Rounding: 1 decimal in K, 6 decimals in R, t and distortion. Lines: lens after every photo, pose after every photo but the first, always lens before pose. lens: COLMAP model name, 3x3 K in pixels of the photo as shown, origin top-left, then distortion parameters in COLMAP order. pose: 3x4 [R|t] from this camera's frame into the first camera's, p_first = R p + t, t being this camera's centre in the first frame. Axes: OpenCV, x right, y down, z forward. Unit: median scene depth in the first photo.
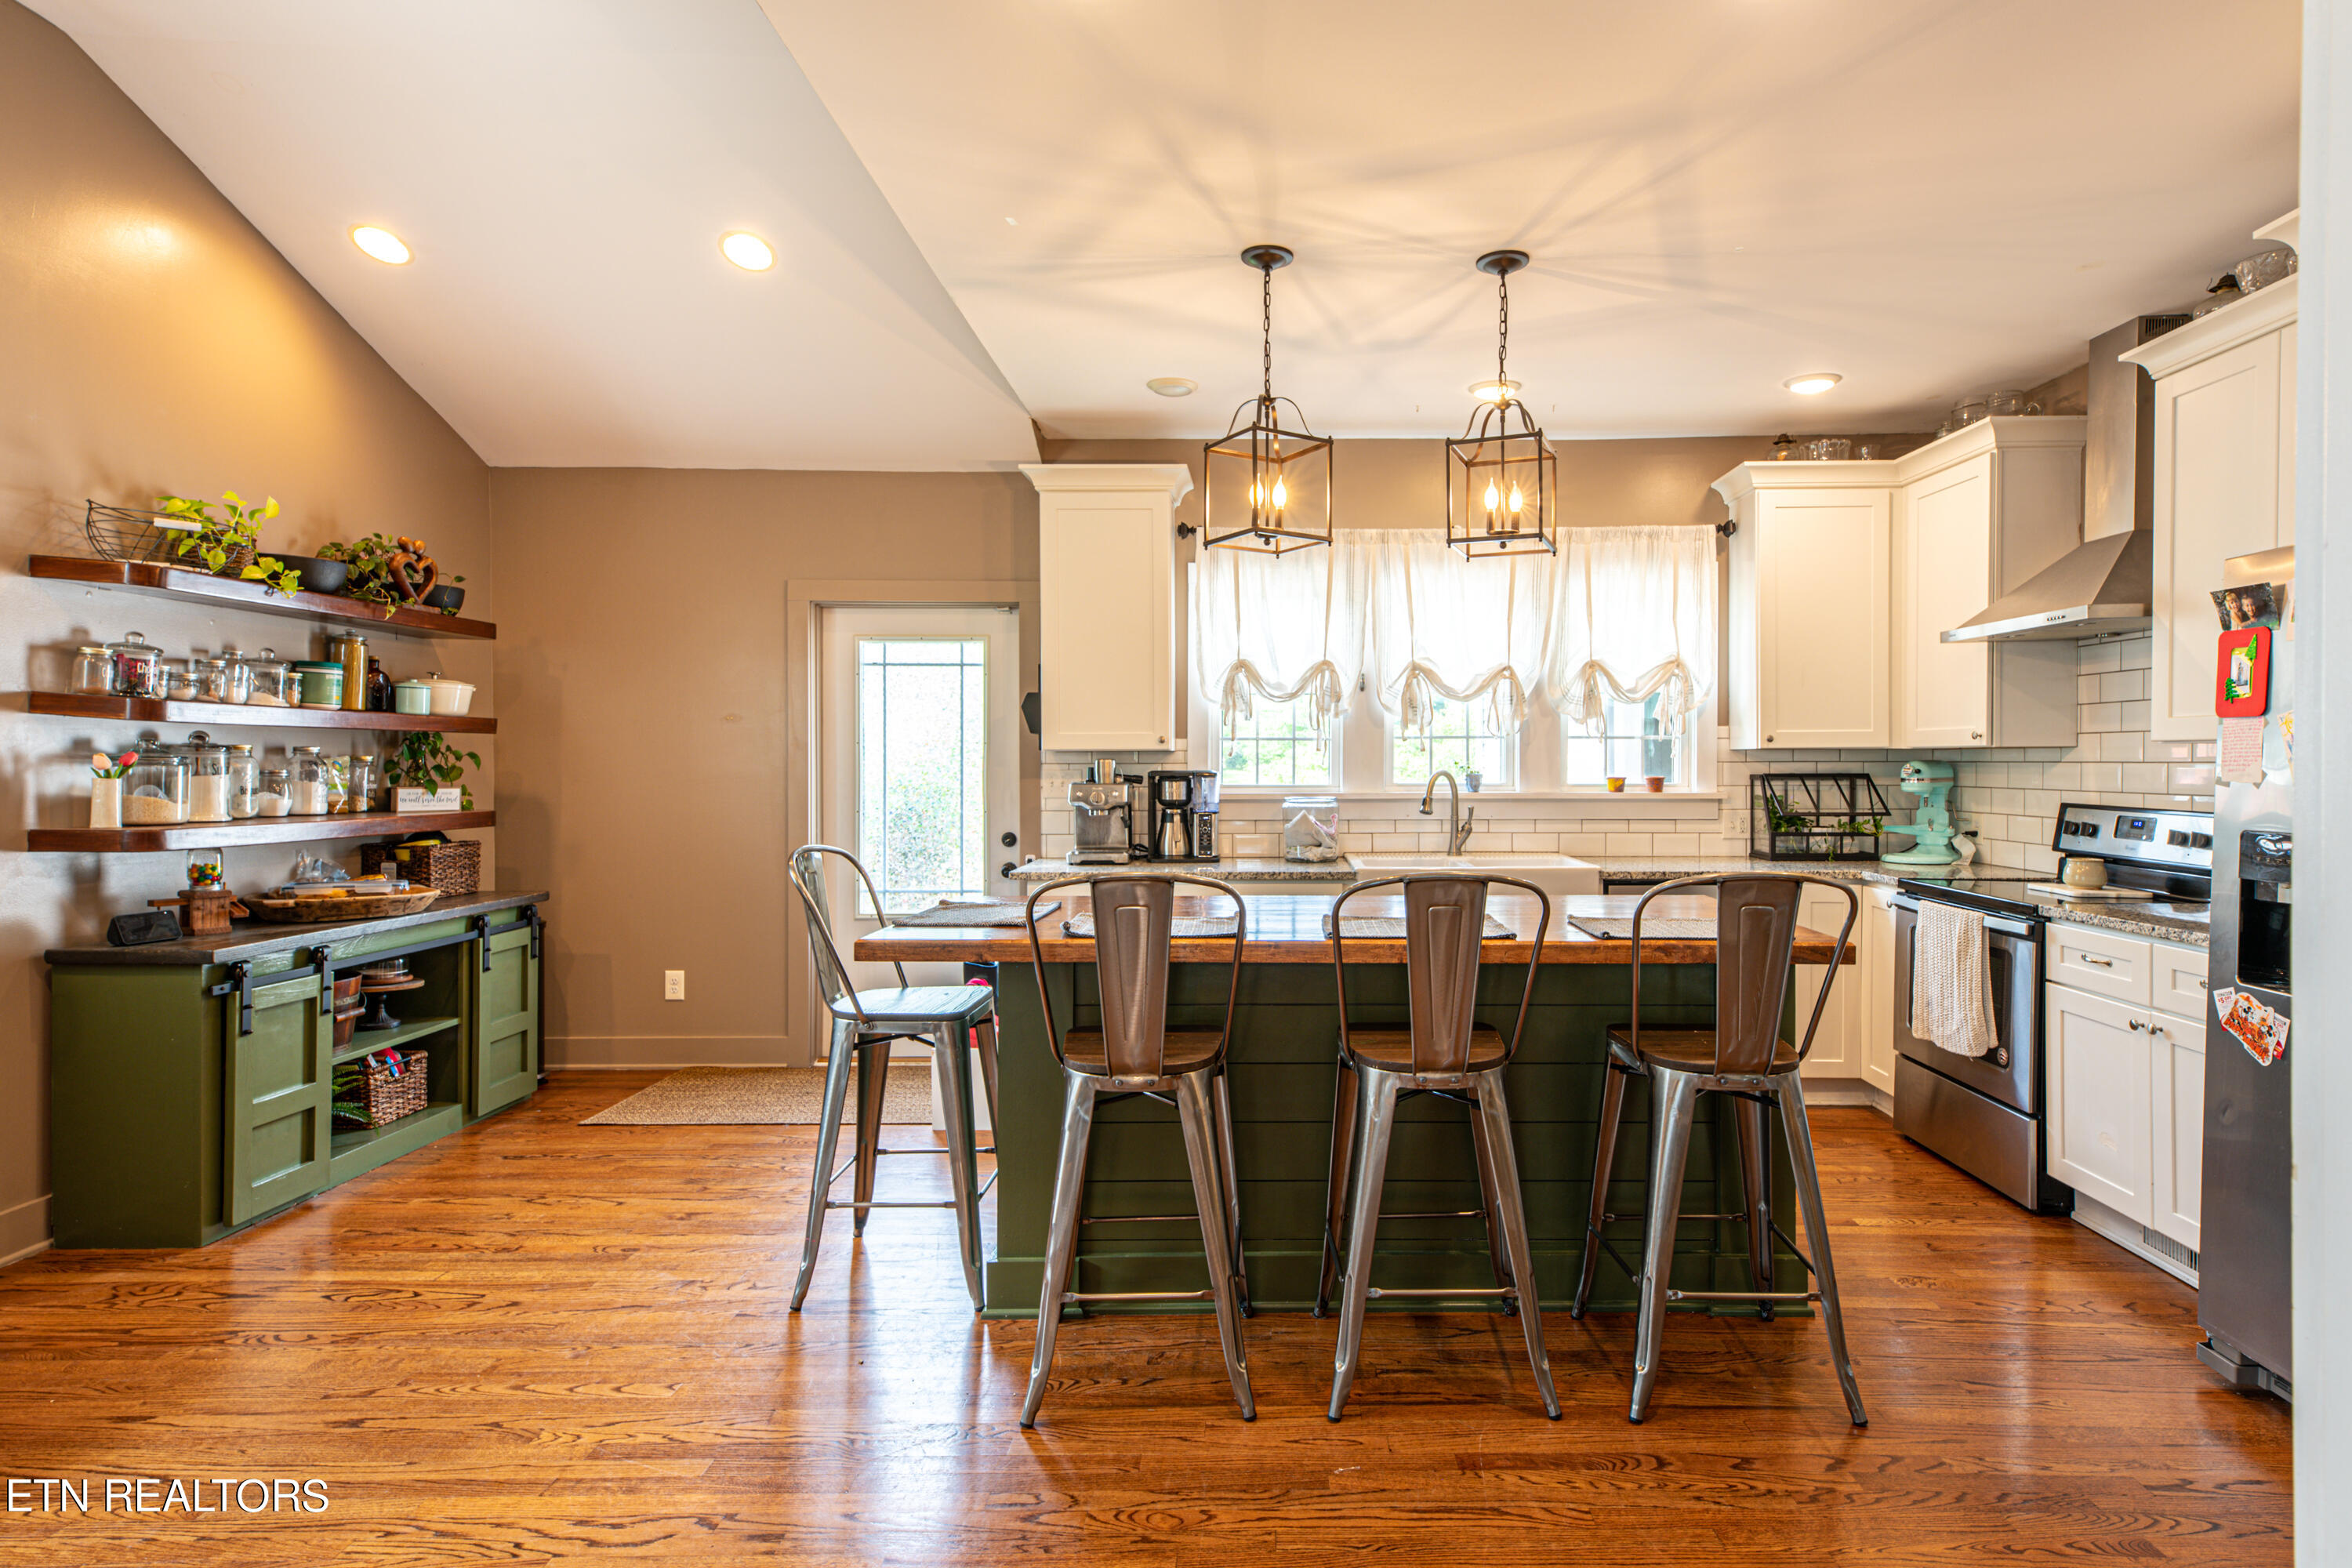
lens RADIAL K [[1266.1, 0, 1262.1], [0, 1266.1, 779.6], [0, 0, 1]] dist [-0.000537, -0.001272]
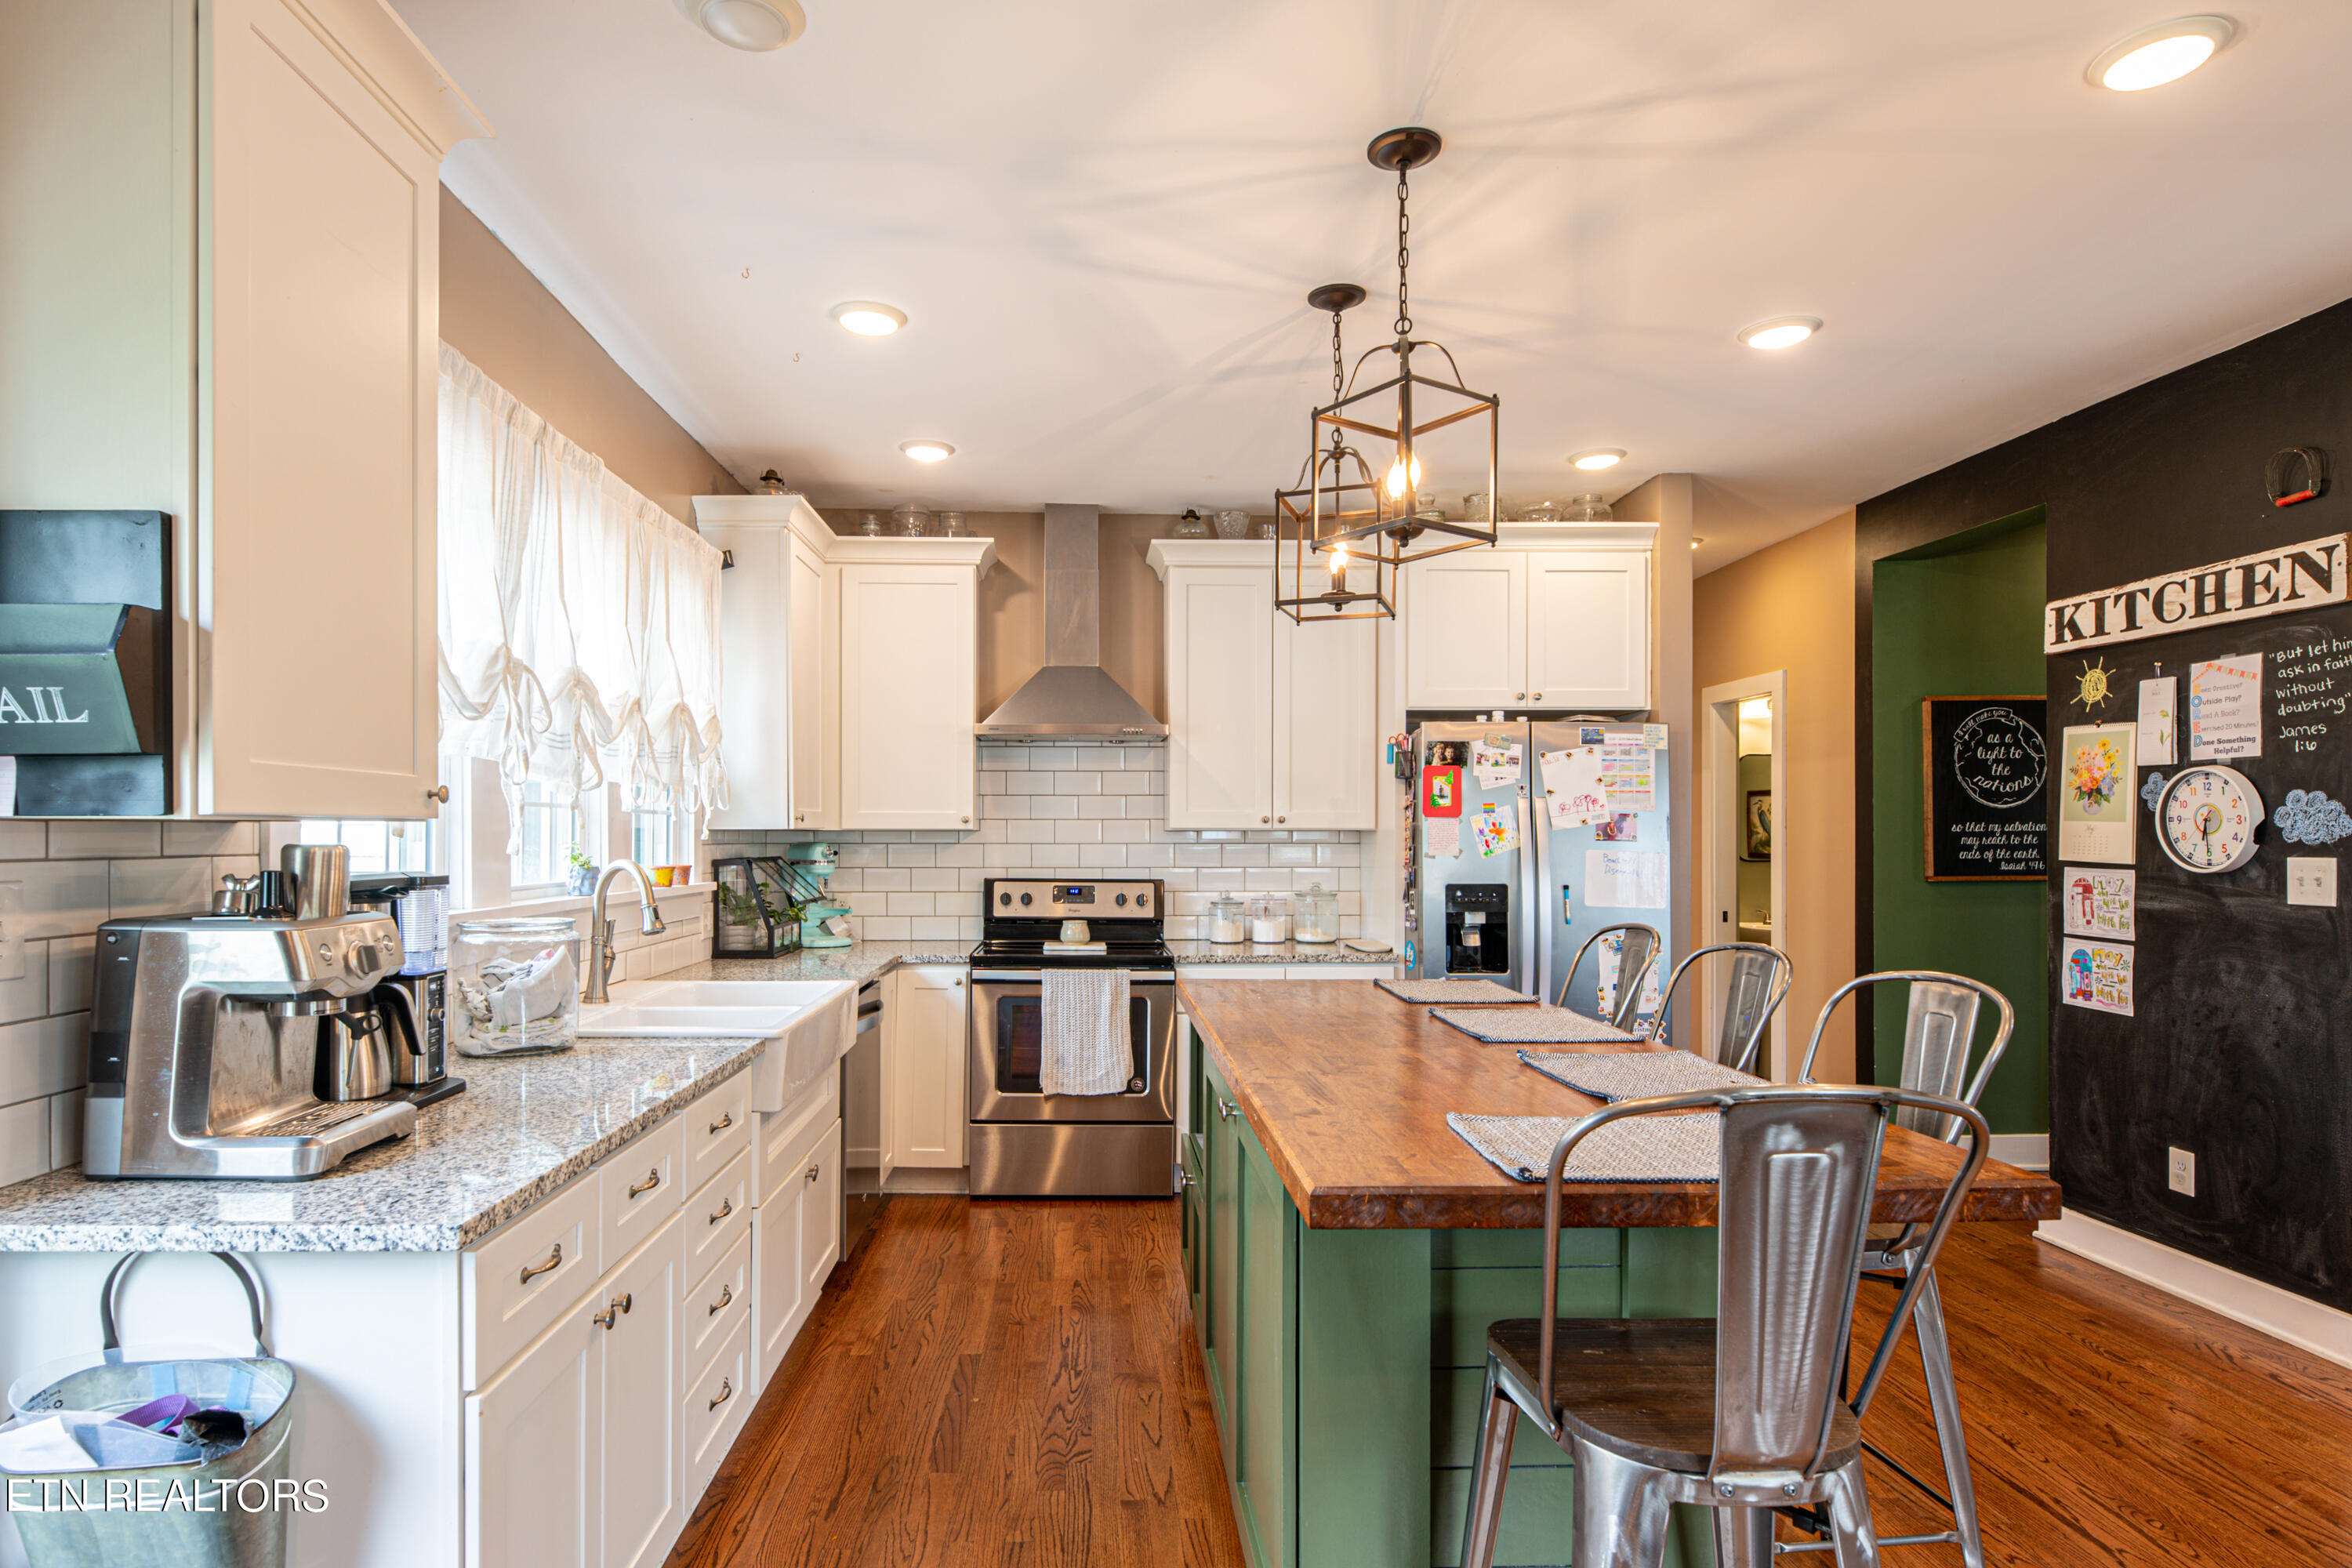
lens RADIAL K [[1266.1, 0, 1132.7], [0, 1266.1, 850.0], [0, 0, 1]] dist [-0.000537, -0.001272]
pose [[-0.054237, -0.009834, 0.998480, -0.468911], [0.013108, 0.999858, 0.010560, -0.015635], [-0.998442, 0.013661, -0.054100, 0.790377]]
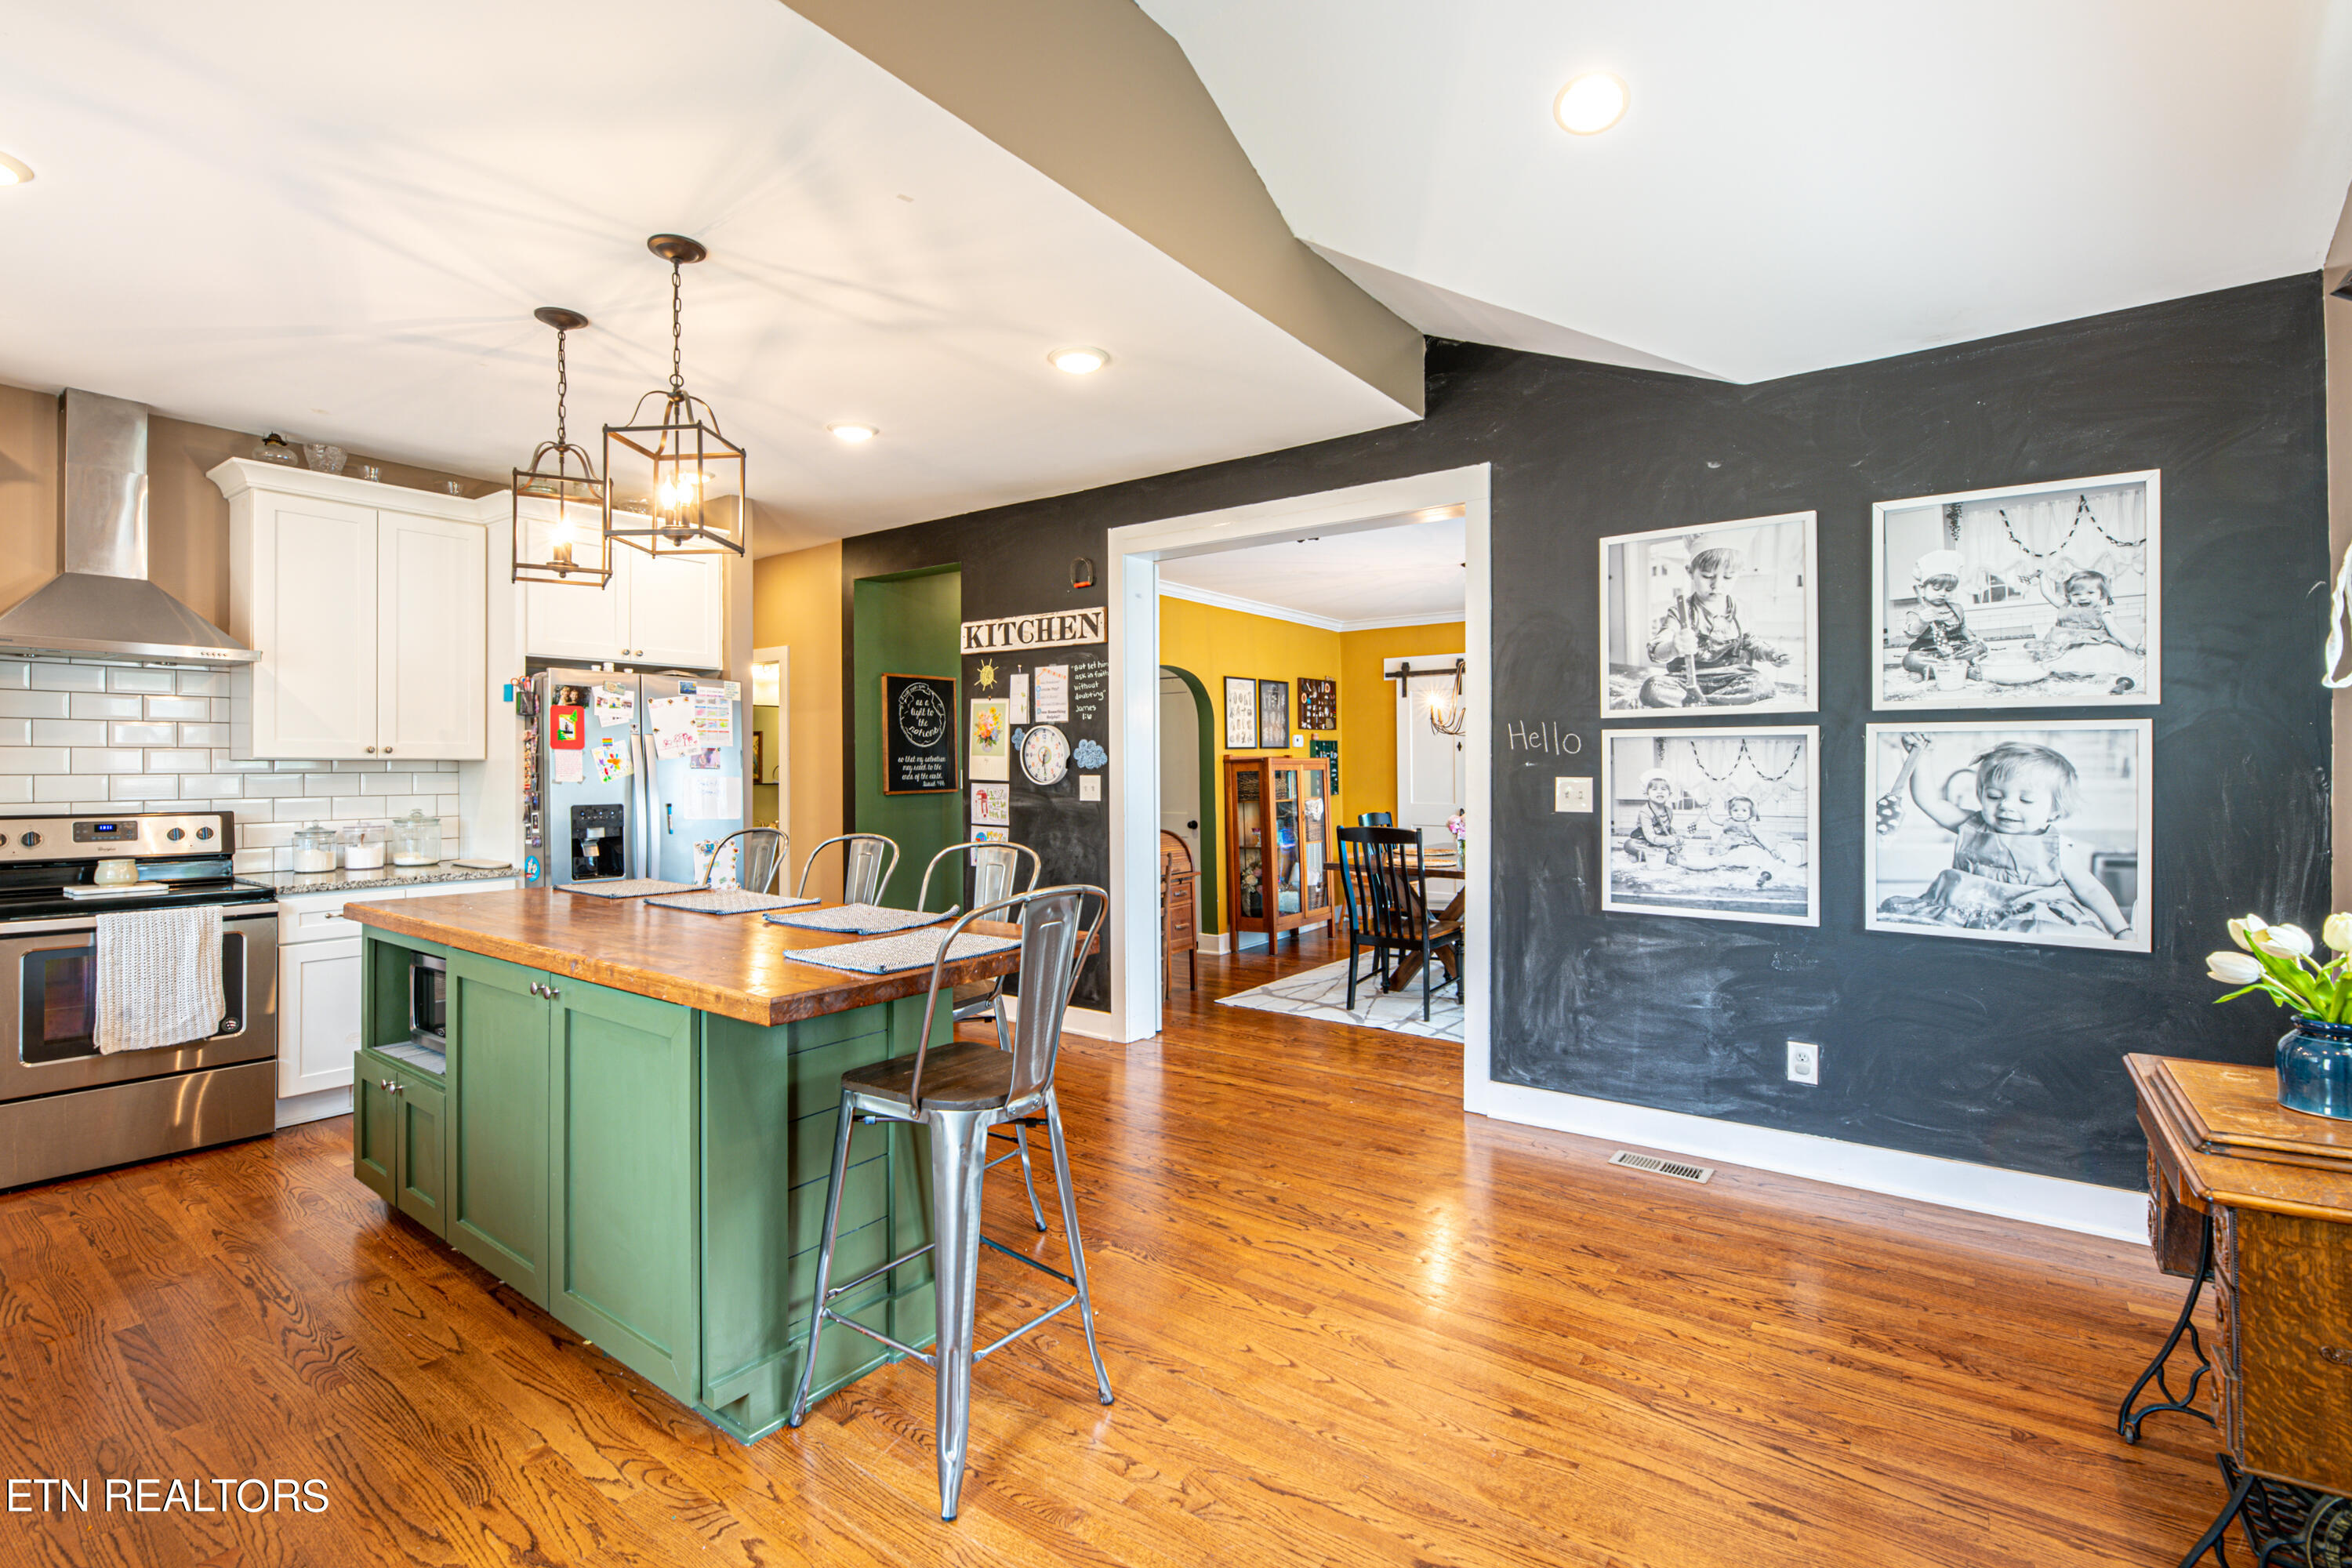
lens RADIAL K [[1047.5, 0, 1152.5], [0, 1047.5, 772.8], [0, 0, 1]] dist [-0.007418, 0.000148]
pose [[-0.814399, -0.000832, 0.580304, -0.494975], [0.010954, 0.999799, 0.016806, -0.016142], [-0.580201, 0.020043, -0.814226, 0.951746]]
